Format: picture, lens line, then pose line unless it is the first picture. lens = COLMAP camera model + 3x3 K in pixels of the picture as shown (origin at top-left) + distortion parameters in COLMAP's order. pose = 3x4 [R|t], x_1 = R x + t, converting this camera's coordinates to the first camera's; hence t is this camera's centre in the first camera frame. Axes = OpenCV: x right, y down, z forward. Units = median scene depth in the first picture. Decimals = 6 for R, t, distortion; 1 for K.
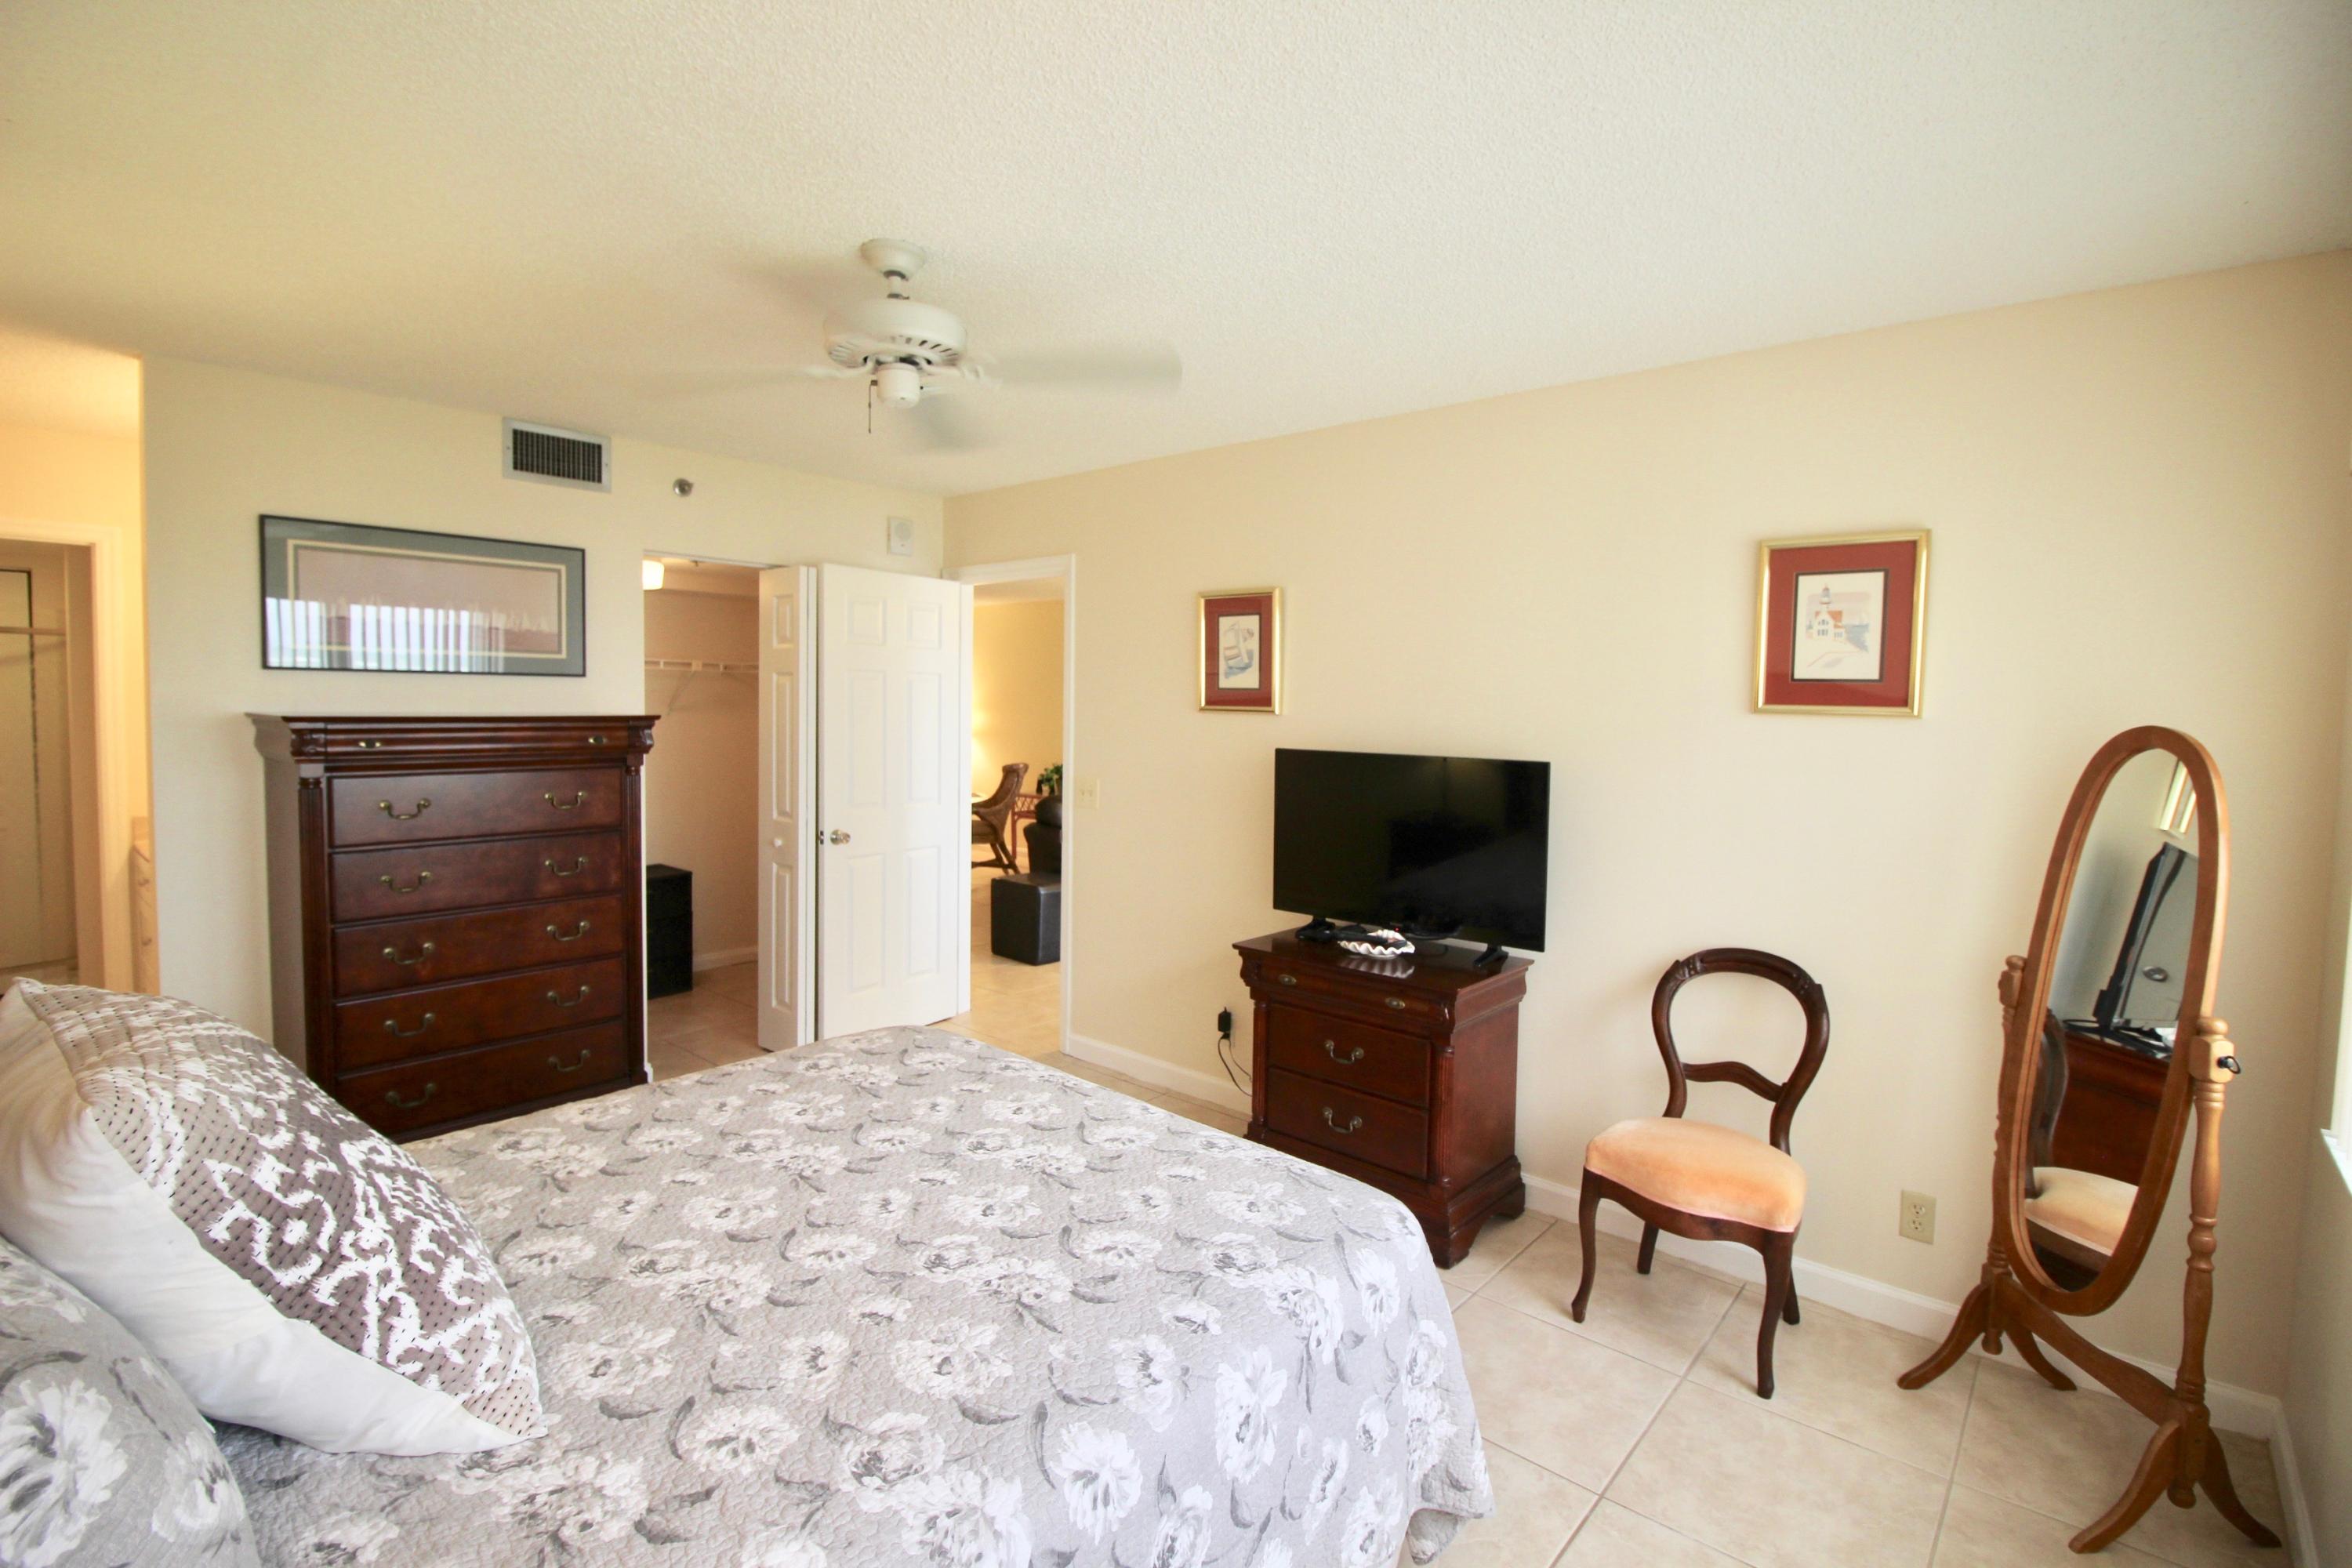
lens RADIAL K [[1088.3, 0, 1175.2], [0, 1088.3, 755.6], [0, 0, 1]] dist [-0.004663, -0.001020]
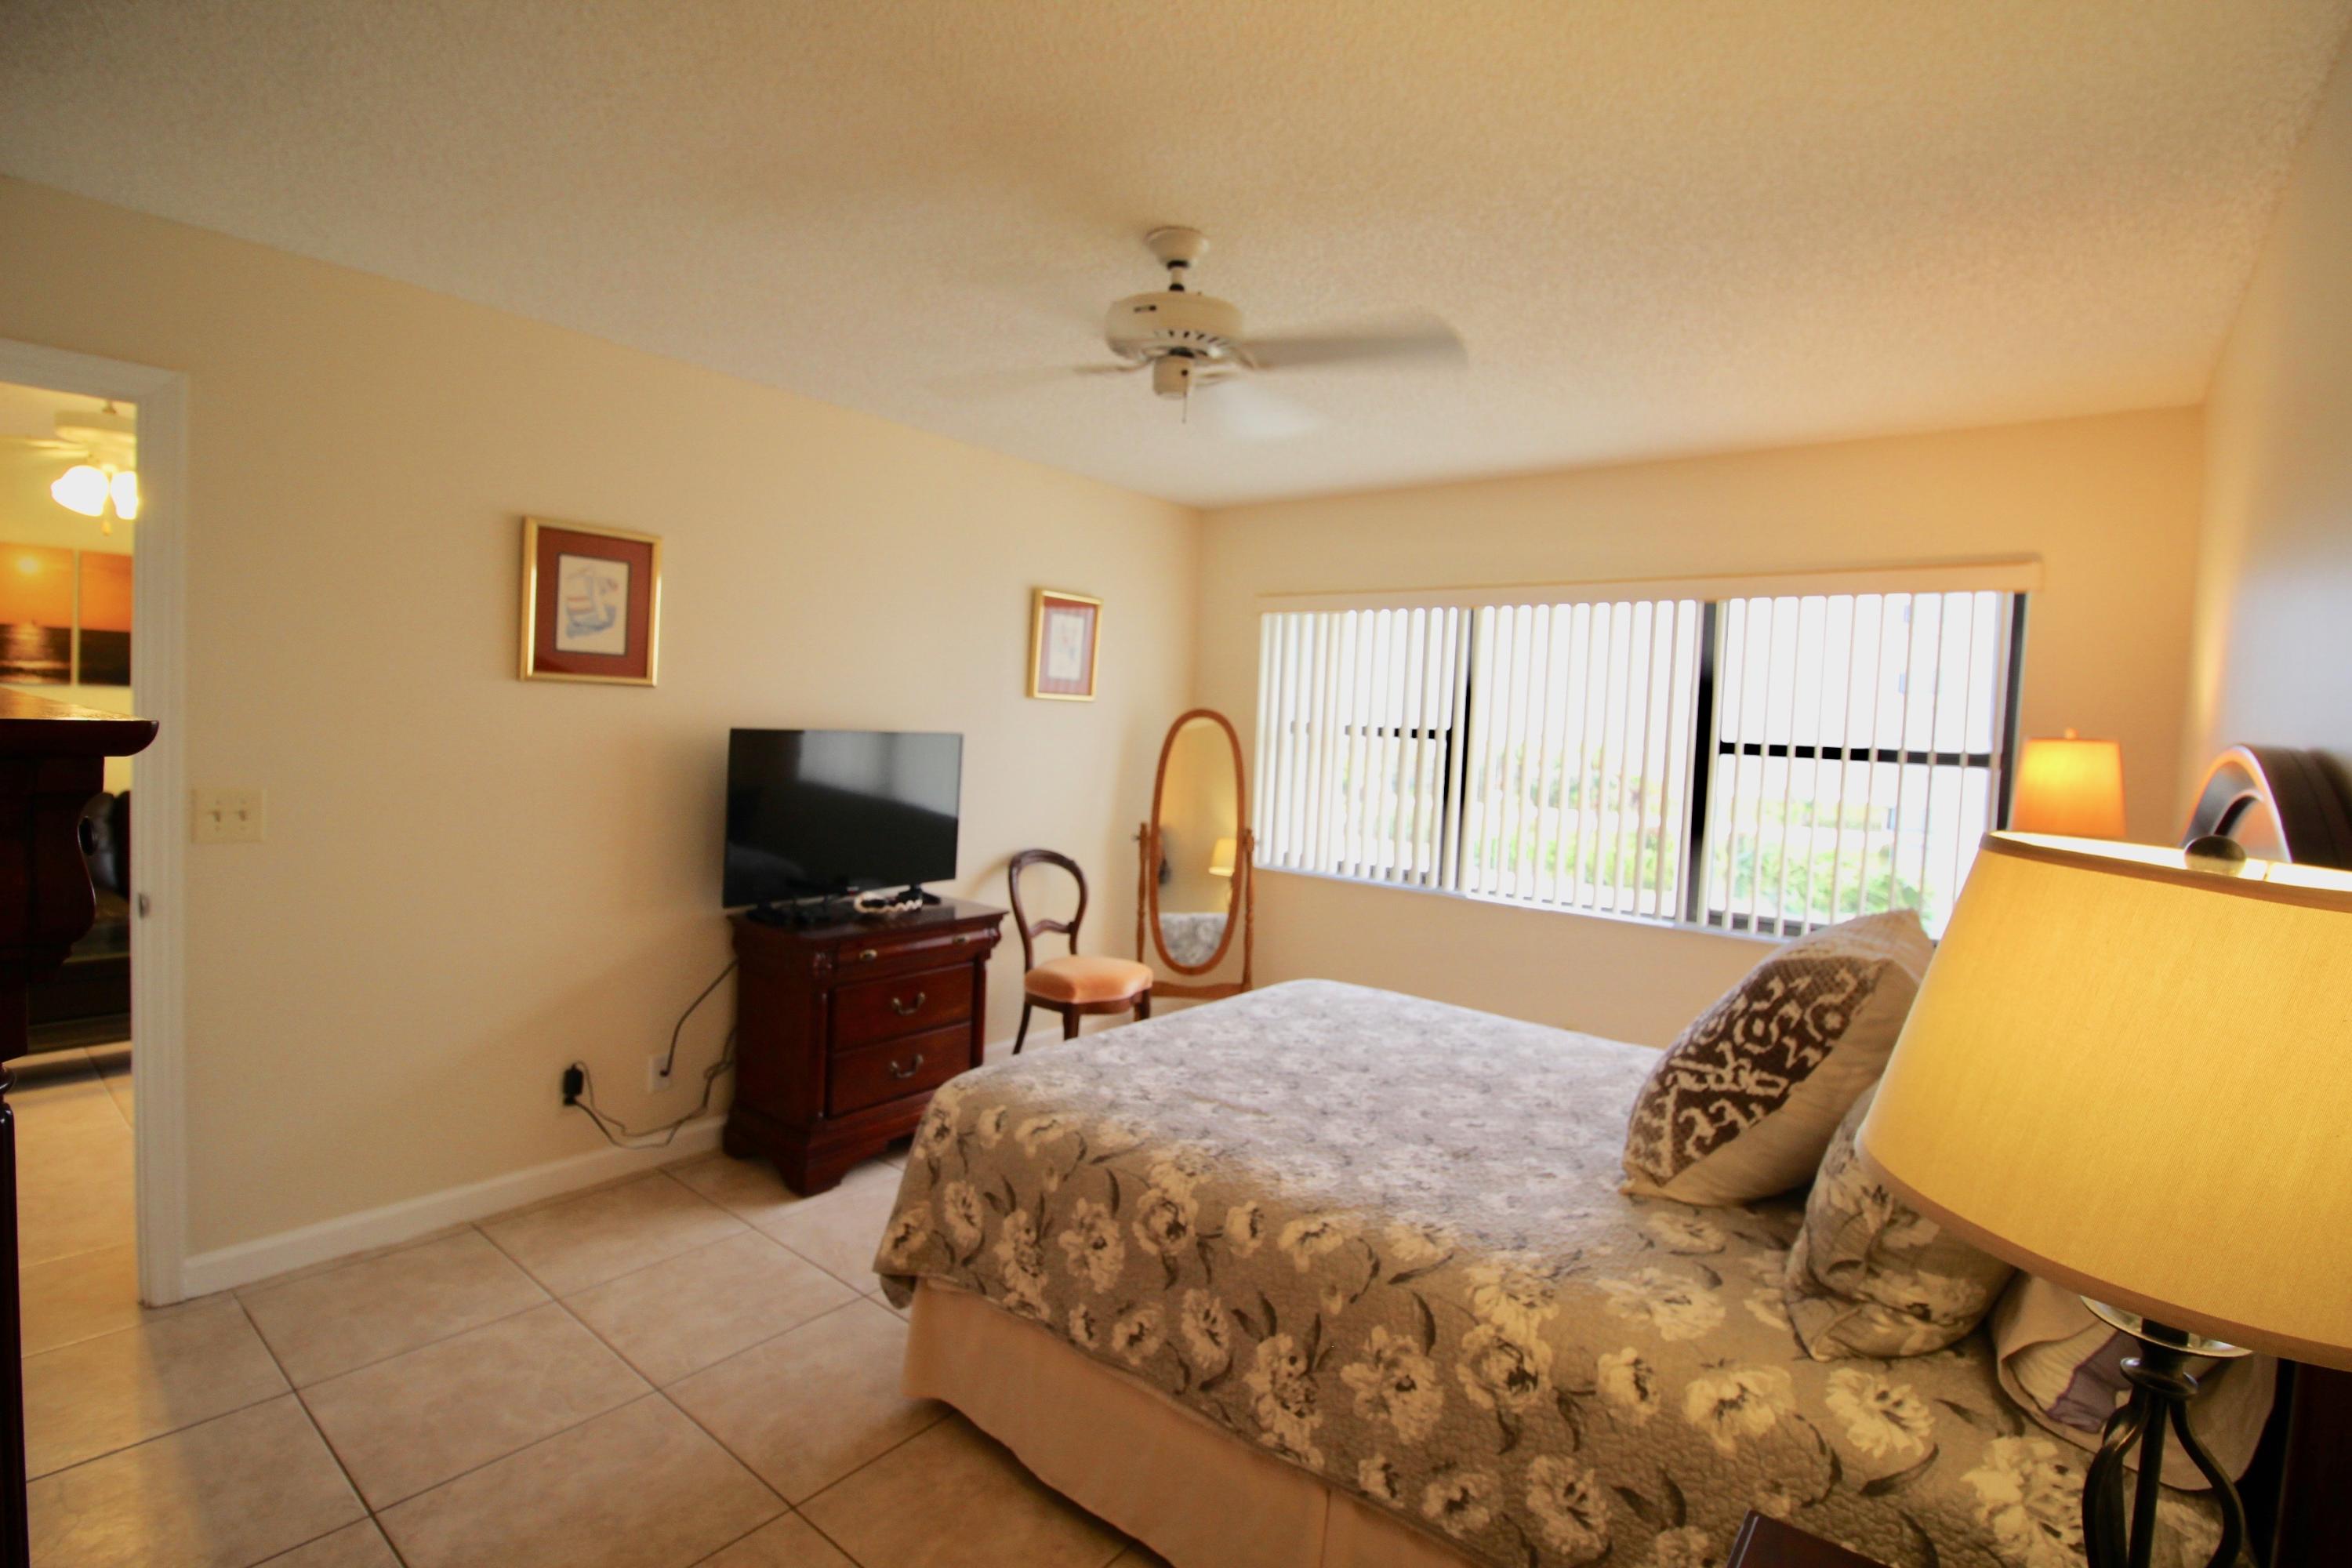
lens RADIAL K [[1088.3, 0, 1175.2], [0, 1088.3, 755.6], [0, 0, 1]] dist [-0.004663, -0.001020]
pose [[-0.038126, -0.050731, 0.997984, -1.295434], [0.002532, 0.998702, 0.050864, -0.045902], [-0.999270, 0.004466, -0.037949, 1.063648]]
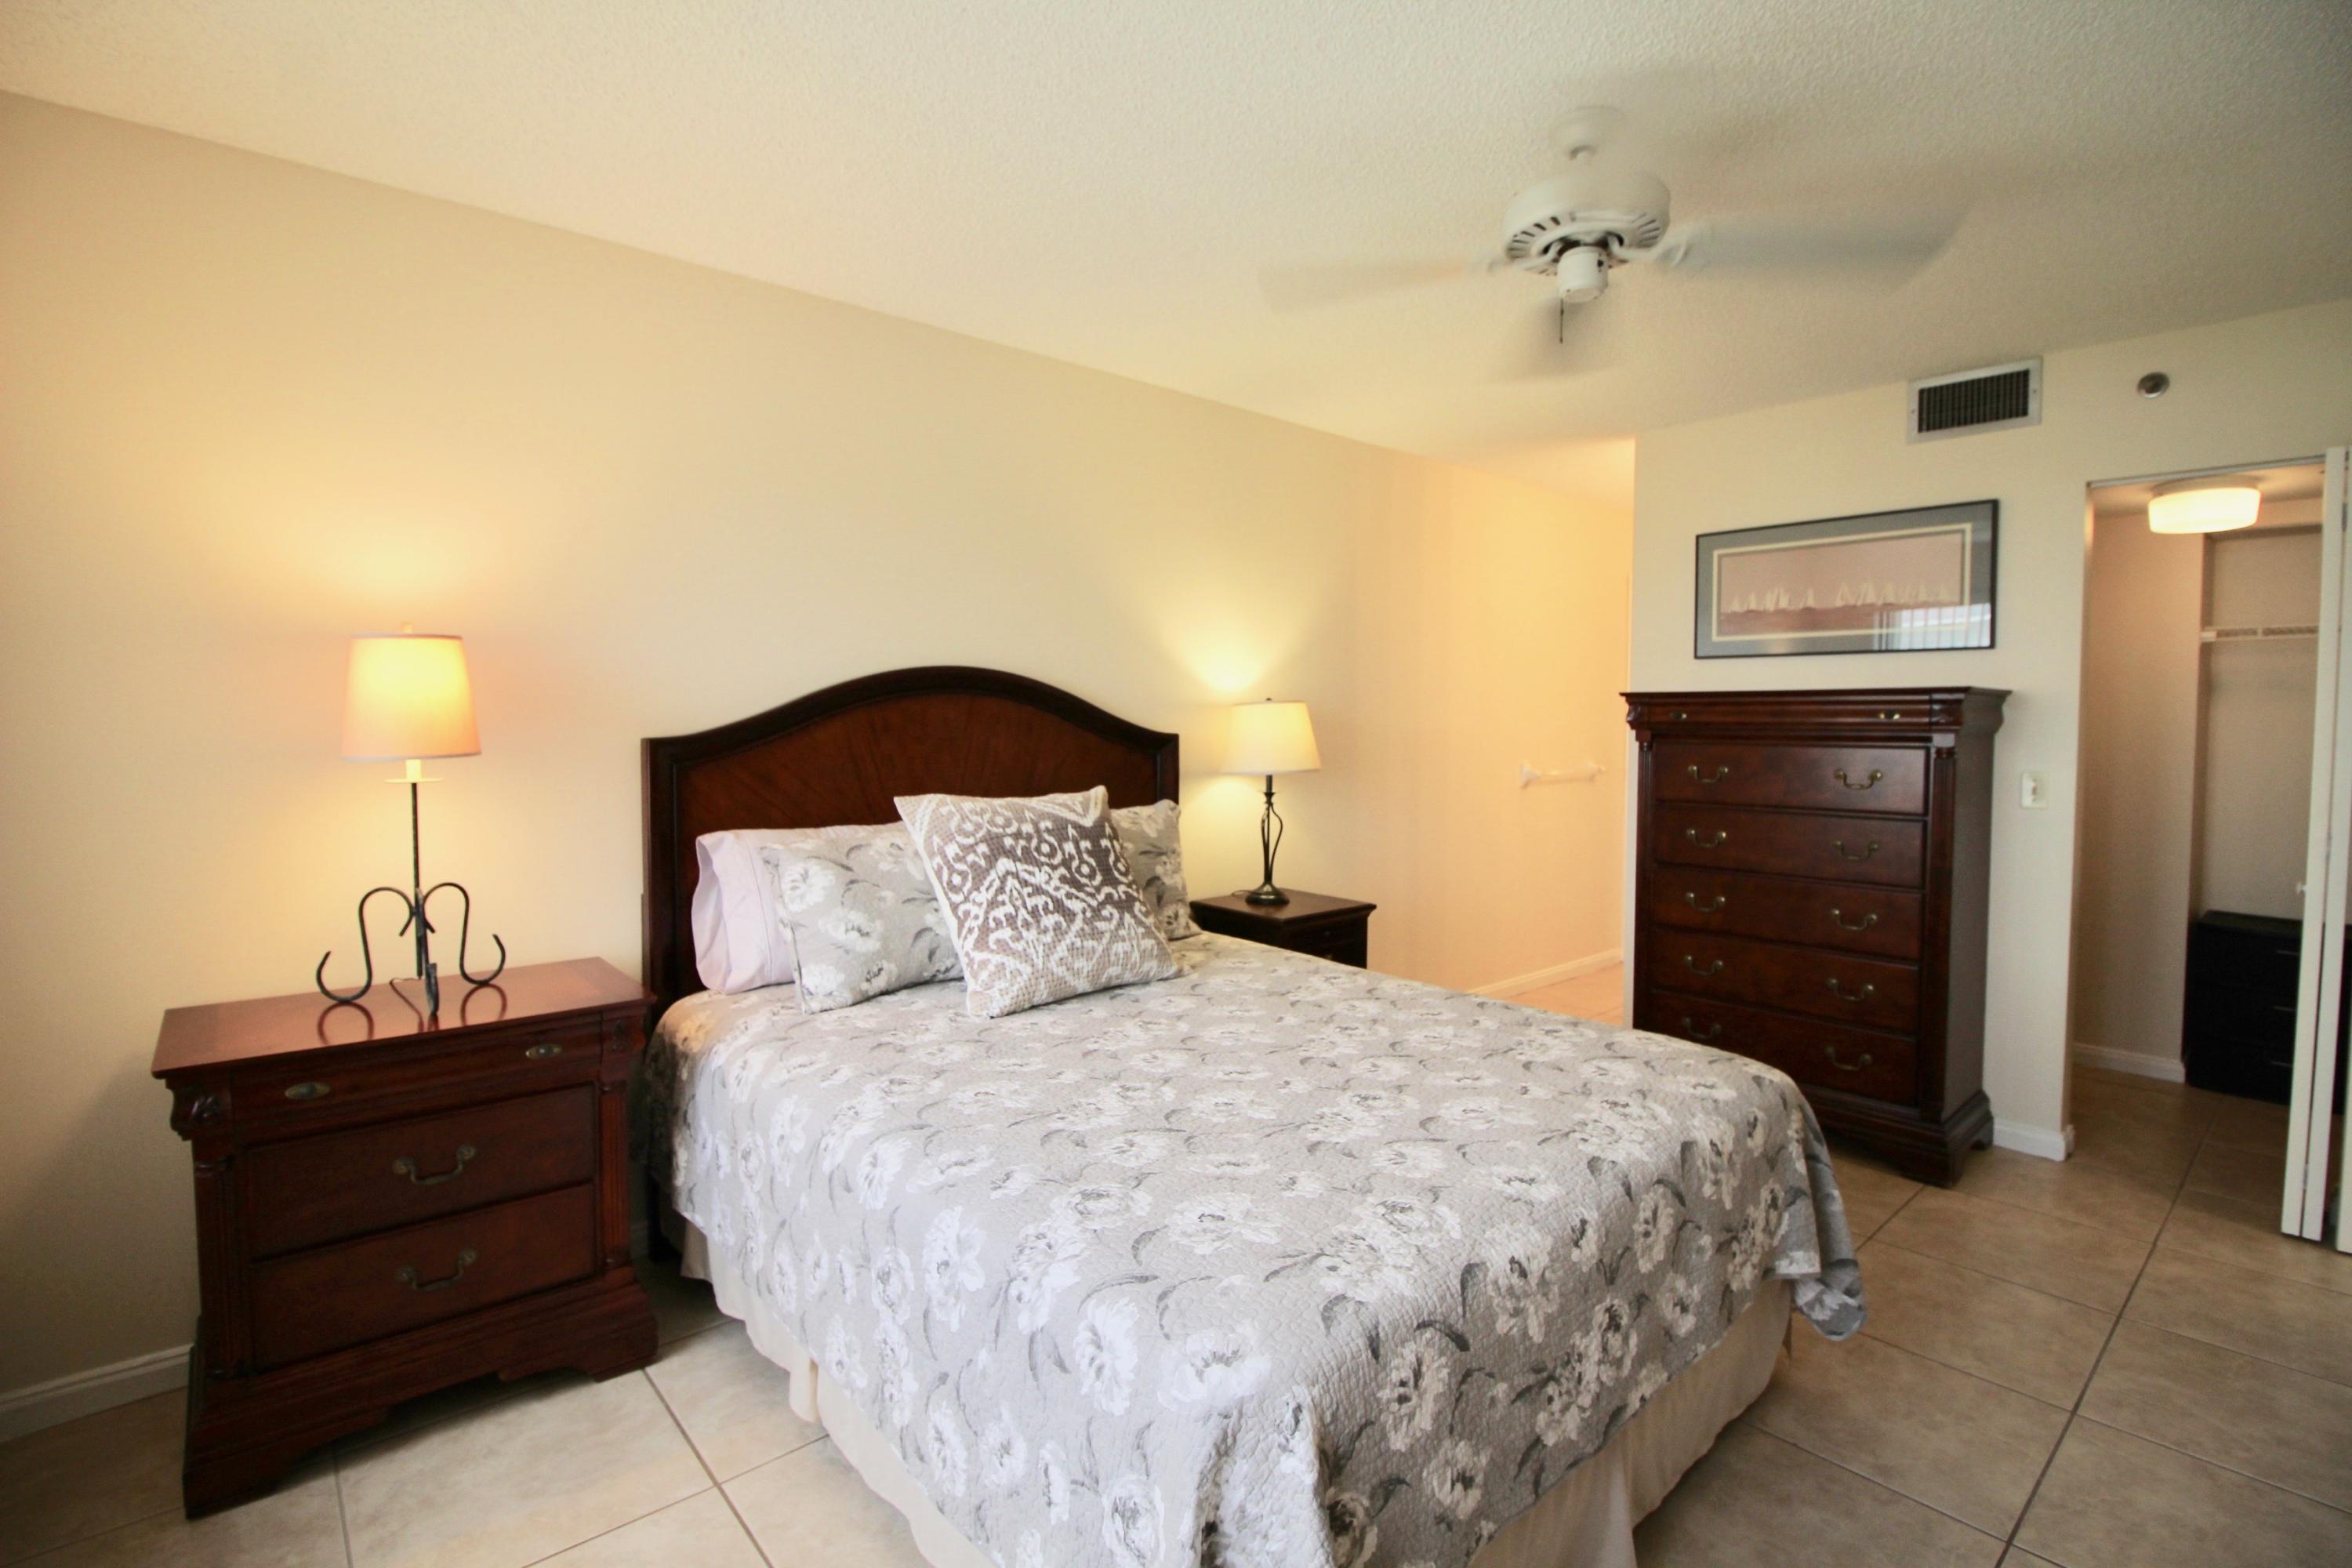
lens RADIAL K [[1088.3, 0, 1175.2], [0, 1088.3, 755.6], [0, 0, 1]] dist [-0.004663, -0.001020]
pose [[-0.126803, 0.020265, -0.991721, 0.681243], [-0.053528, 0.998195, 0.027242, 0.041121], [0.990483, 0.056539, -0.125490, 0.827724]]
